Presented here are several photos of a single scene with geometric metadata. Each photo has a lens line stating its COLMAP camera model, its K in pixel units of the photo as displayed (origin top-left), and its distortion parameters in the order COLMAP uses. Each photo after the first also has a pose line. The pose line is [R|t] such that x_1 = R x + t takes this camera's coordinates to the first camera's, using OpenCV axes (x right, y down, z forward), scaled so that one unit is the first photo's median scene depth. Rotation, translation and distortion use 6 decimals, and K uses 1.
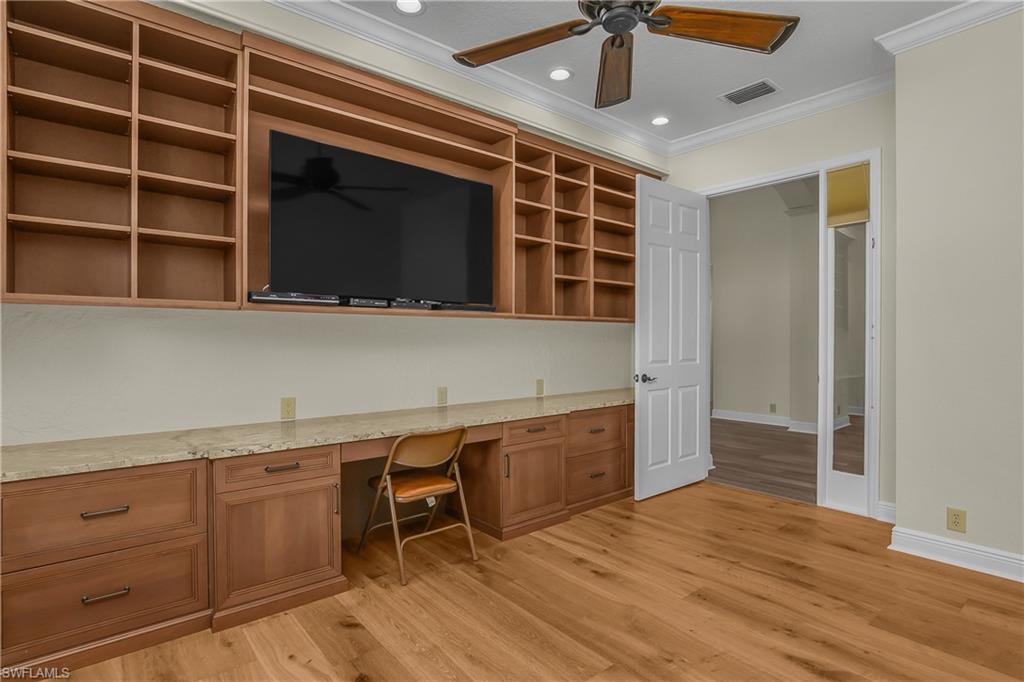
lens RADIAL K [[514.2, 0, 509.2], [0, 514.2, 337.9], [0, 0, 1]] dist [-0.024484, 0.004665]
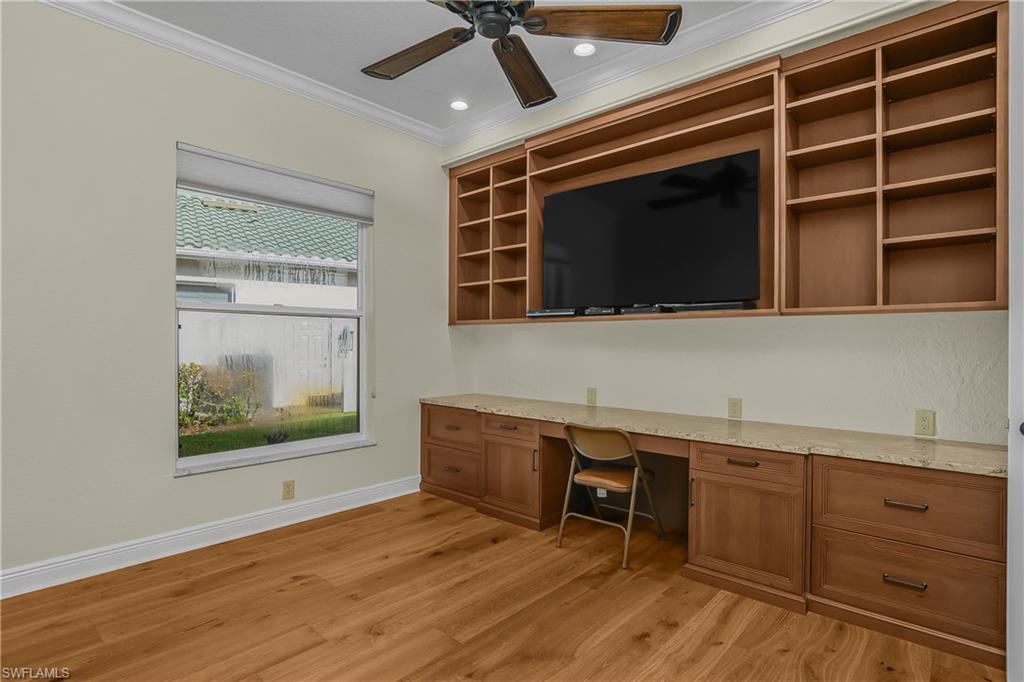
lens RADIAL K [[514.2, 0, 510.0], [0, 514.2, 345.3], [0, 0, 1]] dist [-0.024484, 0.004665]
pose [[0.143857, 0.002565, -0.989595, 0.874694], [-0.002614, 0.999994, 0.002212, 0.006600], [0.989595, 0.002268, 0.143863, 0.645084]]
